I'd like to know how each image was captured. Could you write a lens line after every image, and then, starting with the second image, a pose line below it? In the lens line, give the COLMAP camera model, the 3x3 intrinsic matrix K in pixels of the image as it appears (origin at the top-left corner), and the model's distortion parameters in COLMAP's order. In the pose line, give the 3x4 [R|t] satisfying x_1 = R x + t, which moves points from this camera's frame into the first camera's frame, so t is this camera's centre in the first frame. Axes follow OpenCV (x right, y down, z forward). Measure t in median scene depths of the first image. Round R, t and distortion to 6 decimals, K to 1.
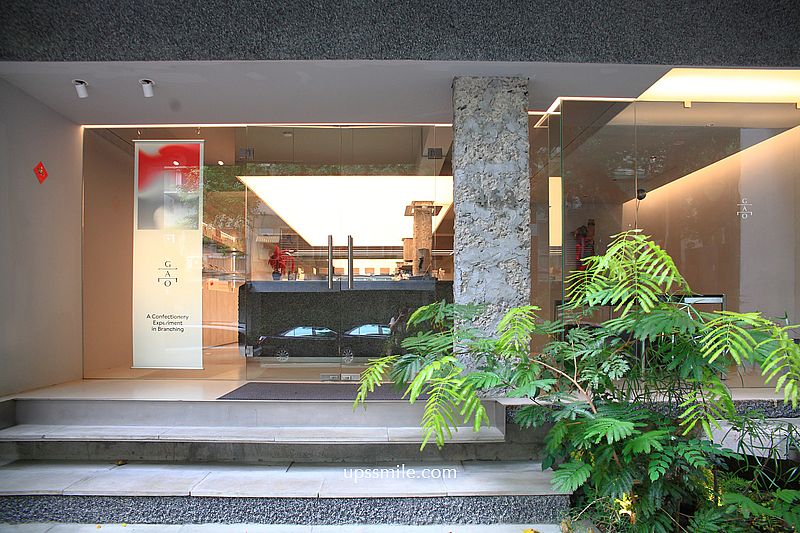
lens RADIAL K [[647.2, 0, 462.3], [0, 647.2, 281.6], [0, 0, 1]] dist [-0.015411, 0.063197]
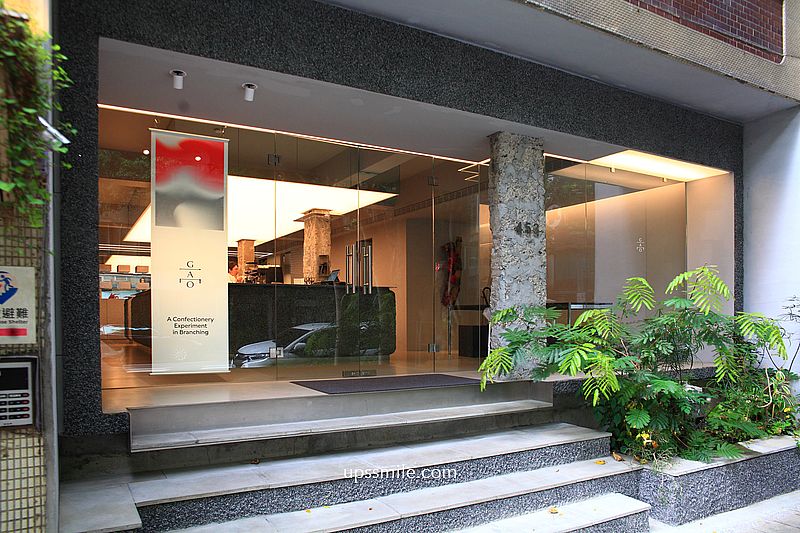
lens RADIAL K [[647.2, 0, 362.5], [0, 647.2, 317.8], [0, 0, 1]] dist [-0.015411, 0.063197]
pose [[0.847809, -0.008785, 0.530229, -0.977496], [-0.023196, 0.998291, 0.053630, -0.009633], [-0.529794, -0.057767, 0.846157, 0.043323]]
